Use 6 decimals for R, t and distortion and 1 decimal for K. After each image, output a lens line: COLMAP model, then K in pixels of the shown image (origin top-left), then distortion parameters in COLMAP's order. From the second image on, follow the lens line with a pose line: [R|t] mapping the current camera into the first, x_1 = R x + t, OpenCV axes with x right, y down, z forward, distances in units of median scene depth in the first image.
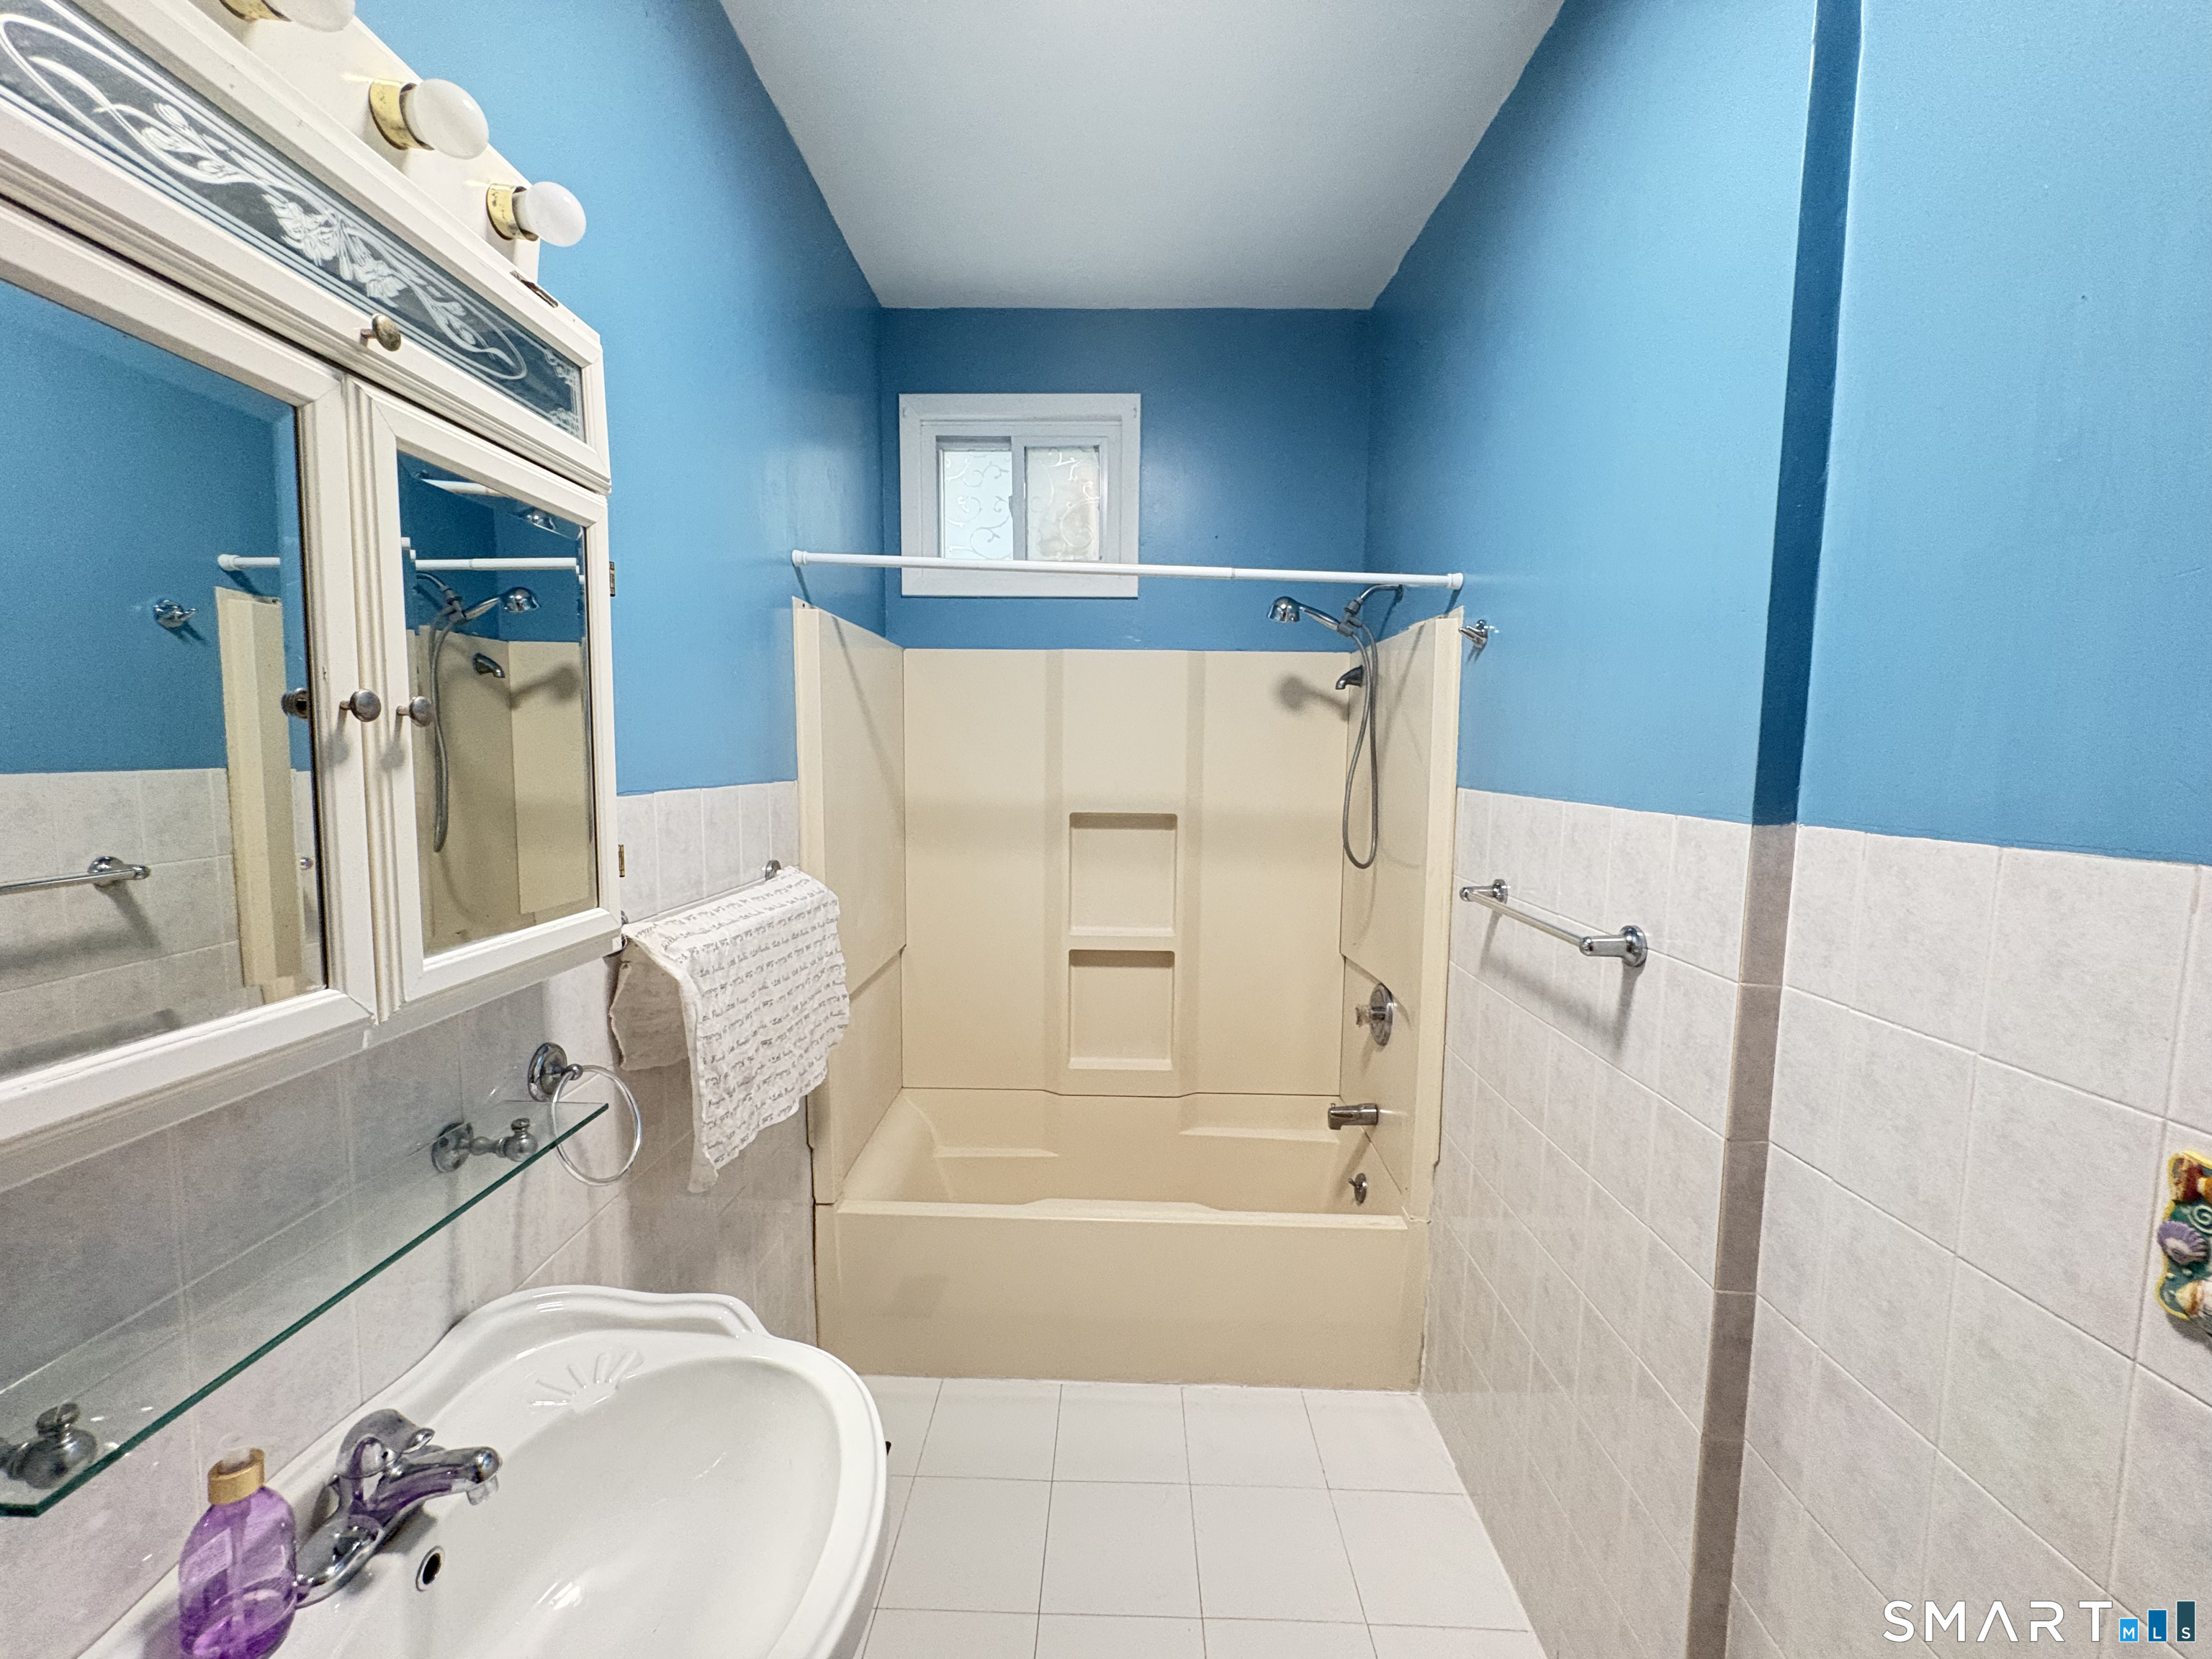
lens RADIAL K [[884.0, 0, 1103.1], [0, 884.0, 829.3], [0, 0, 1]] dist [-0.000587, -0.000090]
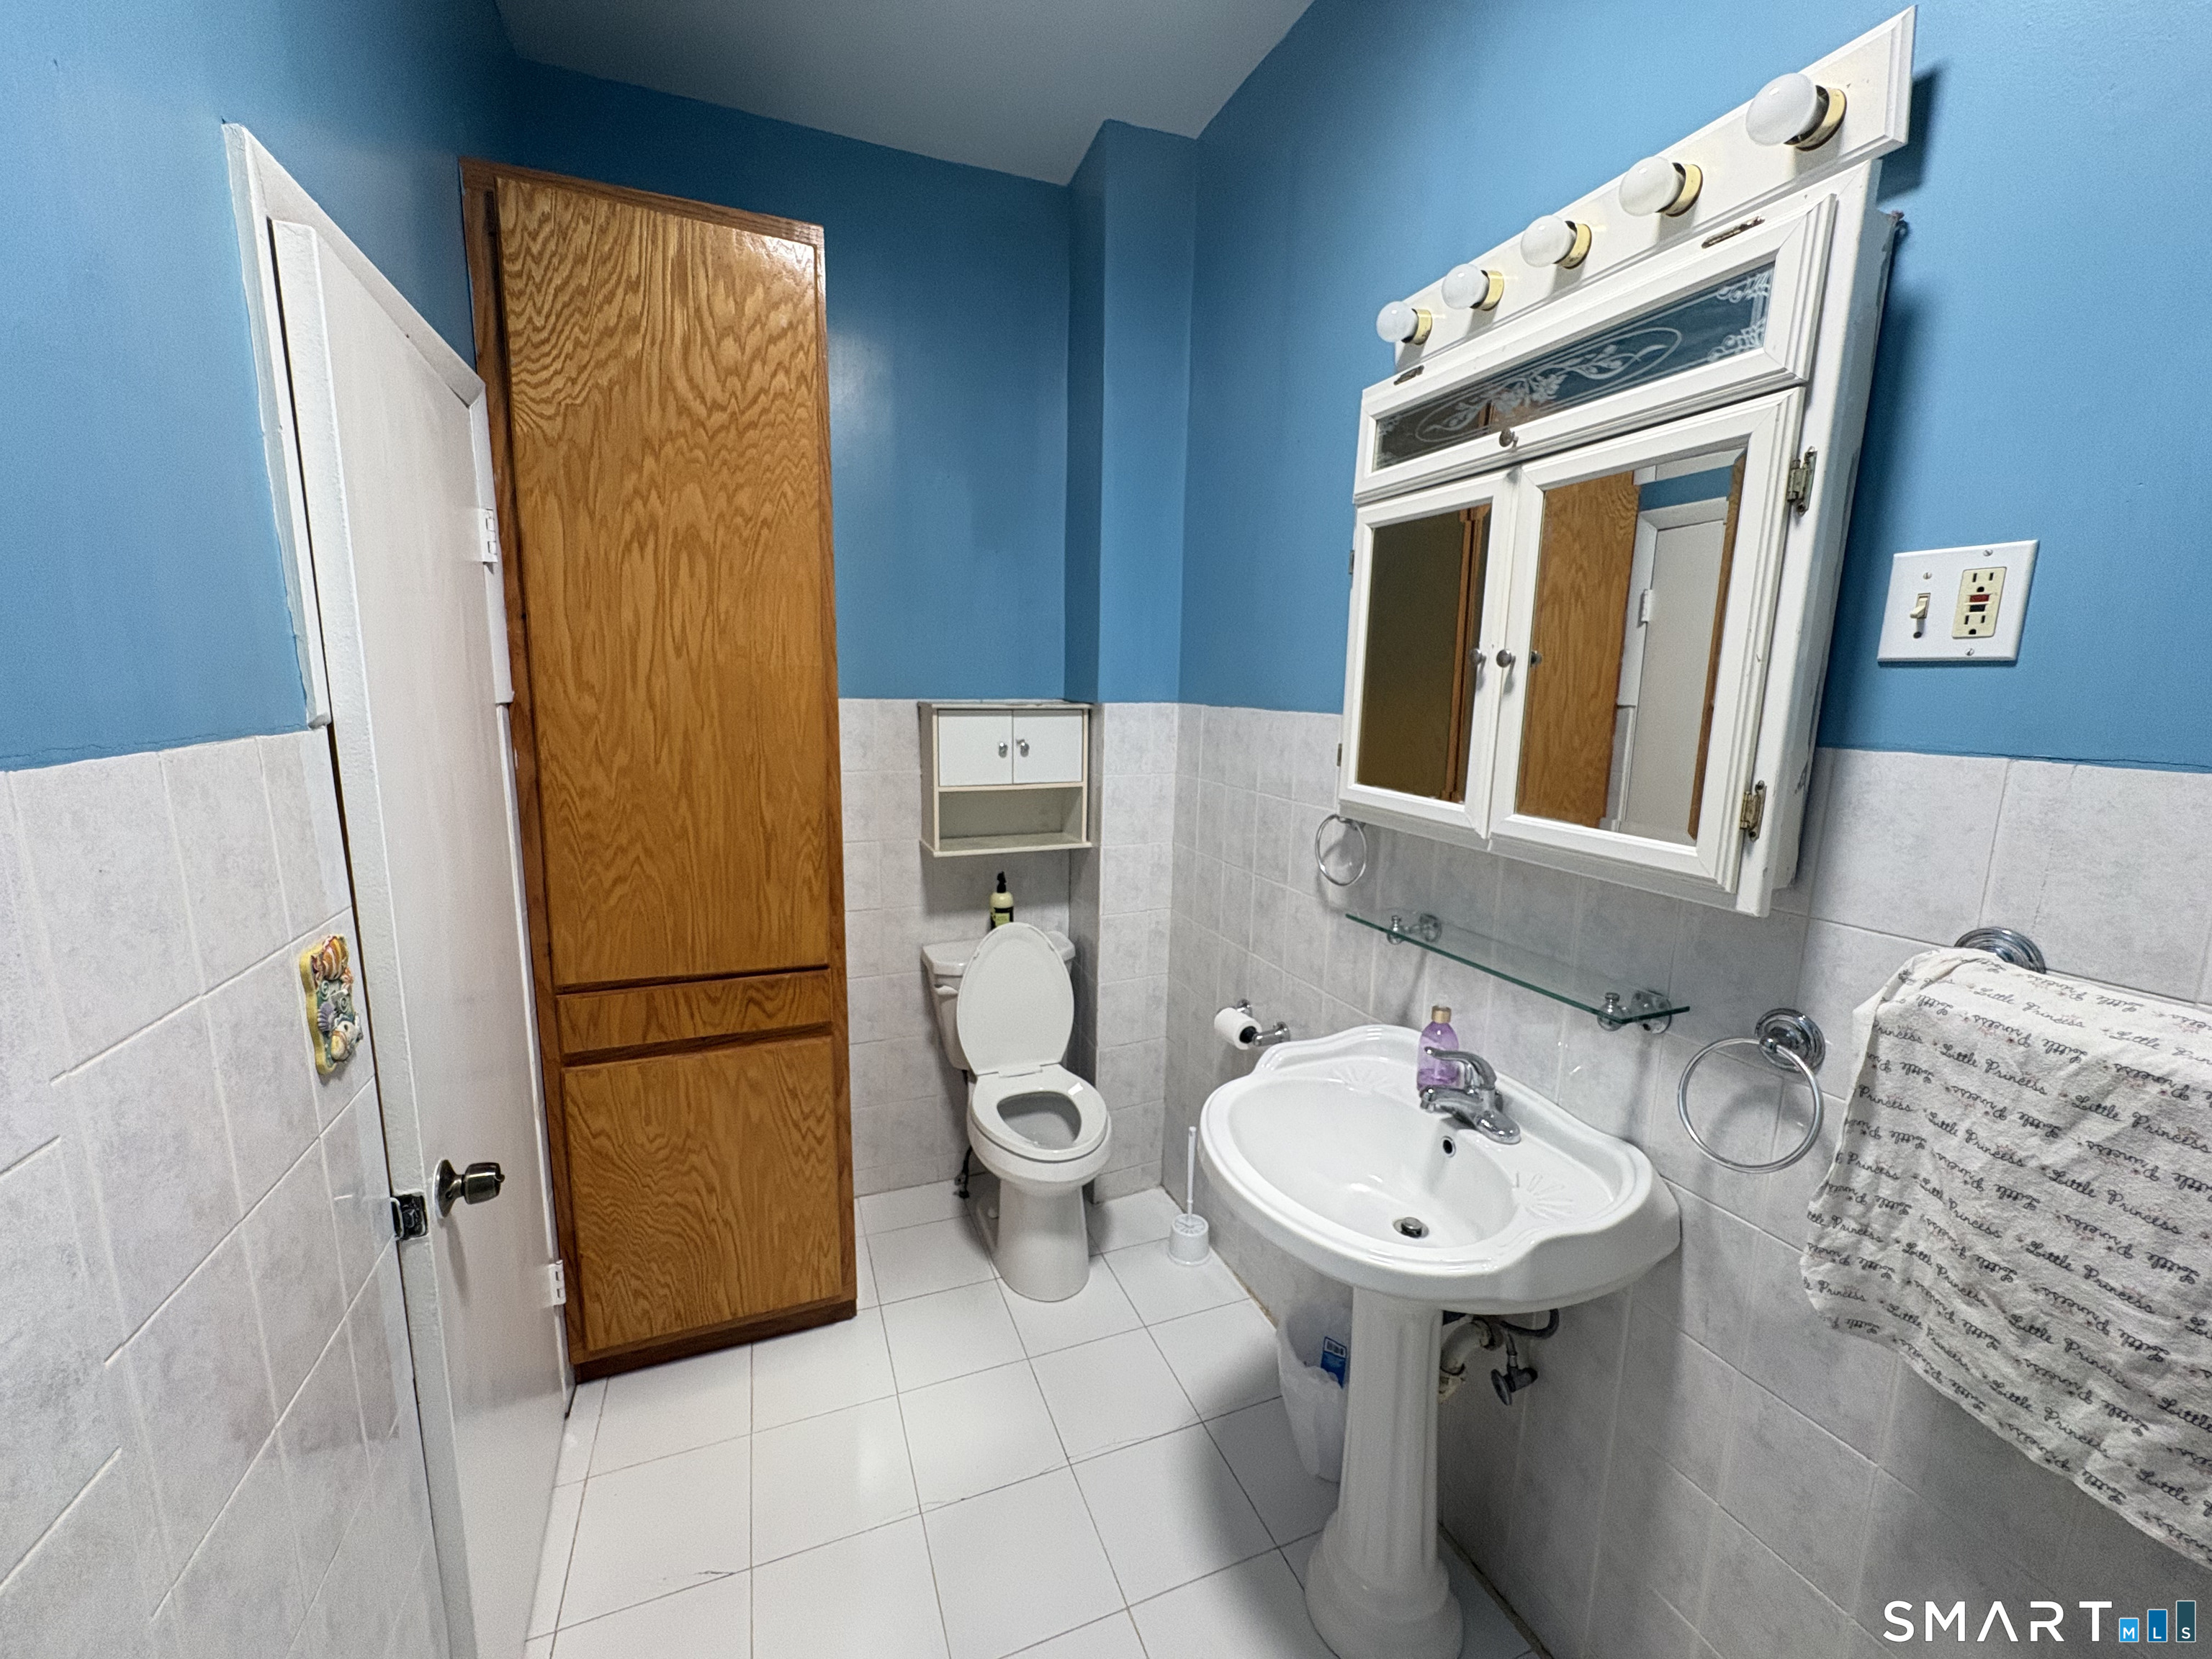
lens RADIAL K [[884.0, 0, 1106.0], [0, 884.0, 829.5], [0, 0, 1]] dist [-0.000587, -0.000090]
pose [[-0.921882, 0.038132, -0.385590, 0.509351], [-0.060640, 0.968685, 0.240775, -0.158039], [0.382697, 0.245348, -0.890701, 2.044823]]
